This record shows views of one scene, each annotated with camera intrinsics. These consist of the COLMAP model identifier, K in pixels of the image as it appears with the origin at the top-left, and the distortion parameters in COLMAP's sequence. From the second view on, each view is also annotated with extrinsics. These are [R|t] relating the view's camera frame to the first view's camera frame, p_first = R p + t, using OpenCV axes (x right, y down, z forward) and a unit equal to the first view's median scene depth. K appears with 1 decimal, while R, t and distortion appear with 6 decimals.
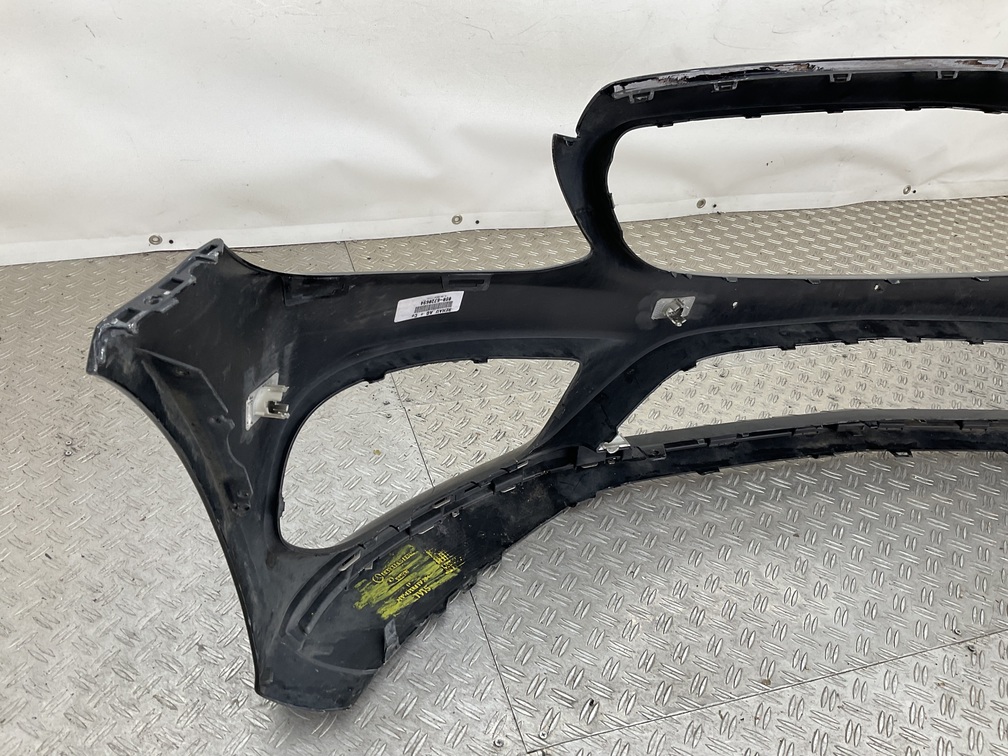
lens RADIAL K [[824.9, 0, 501.2], [0, 824.9, 376.6], [0, 0, 1]] dist [0.123463, -0.252508]
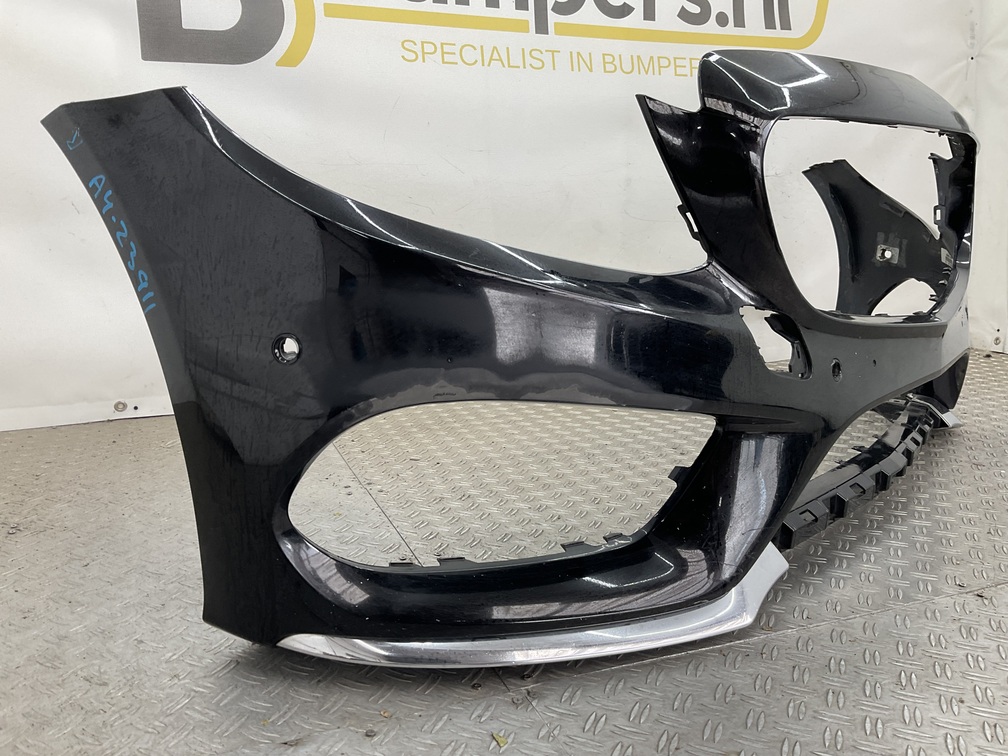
lens RADIAL K [[831.7, 0, 504.0], [0, 831.7, 378.0], [0, 0, 1]] dist [0.067362, -0.124357]
pose [[0.994515, -0.089986, 0.053315, 0.004778], [0.103700, 0.914815, -0.390334, 0.327116], [-0.013649, 0.393722, 0.919128, 0.040963]]
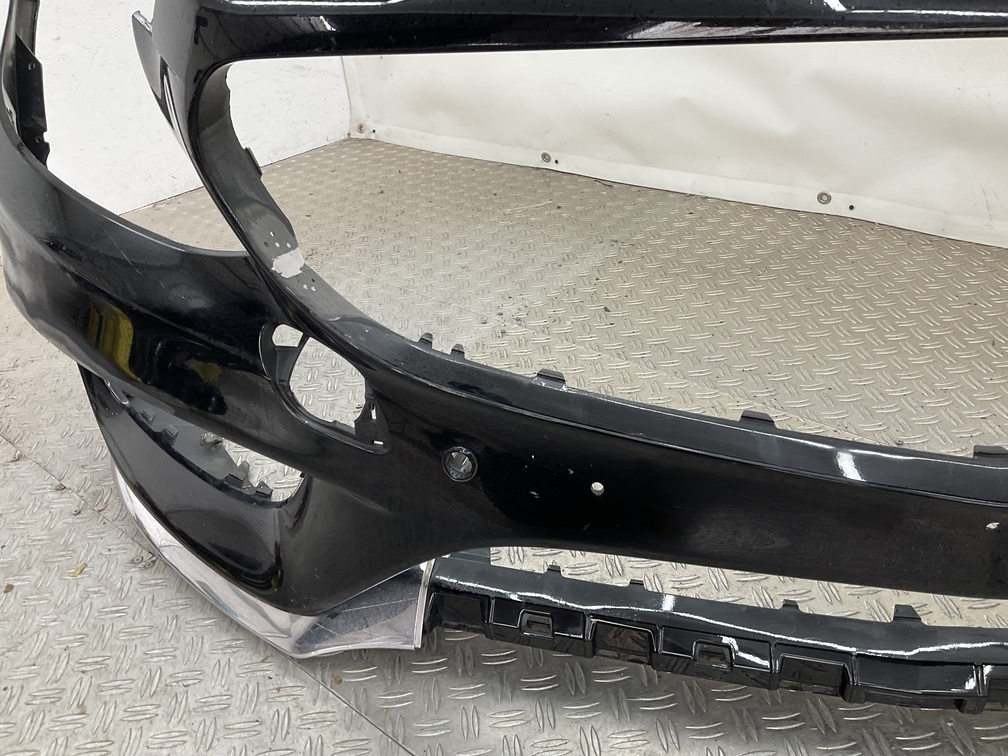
lens RADIAL K [[824.9, 0, 501.2], [0, 824.9, 376.6], [0, 0, 1]] dist [0.123463, -0.252508]
pose [[0.530315, 0.342595, -0.775497, 0.661267], [-0.379021, 0.914020, 0.144601, -0.042813], [0.758359, 0.217246, 0.614569, 0.428150]]
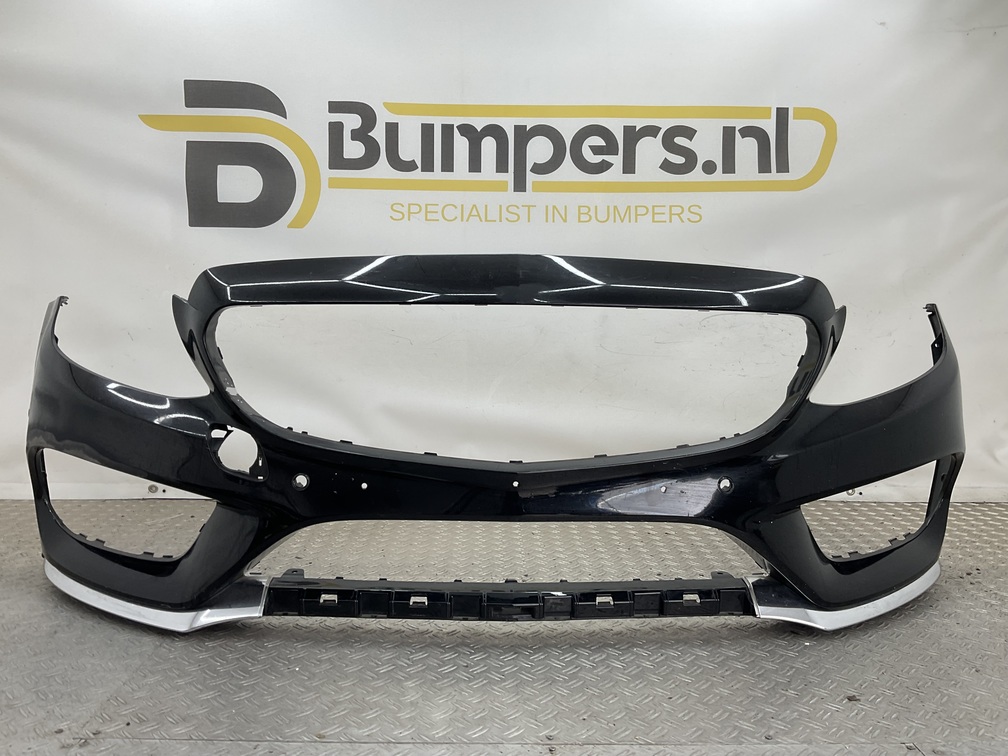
lens RADIAL K [[824.2, 0, 501.2], [0, 824.2, 376.3], [0, 0, 1]] dist [0.144429, -0.313679]
pose [[0.957537, -0.037873, -0.285811, 0.630862], [-0.112635, 0.863410, -0.491768, 0.344852], [0.265397, 0.503079, 0.822482, -0.033363]]
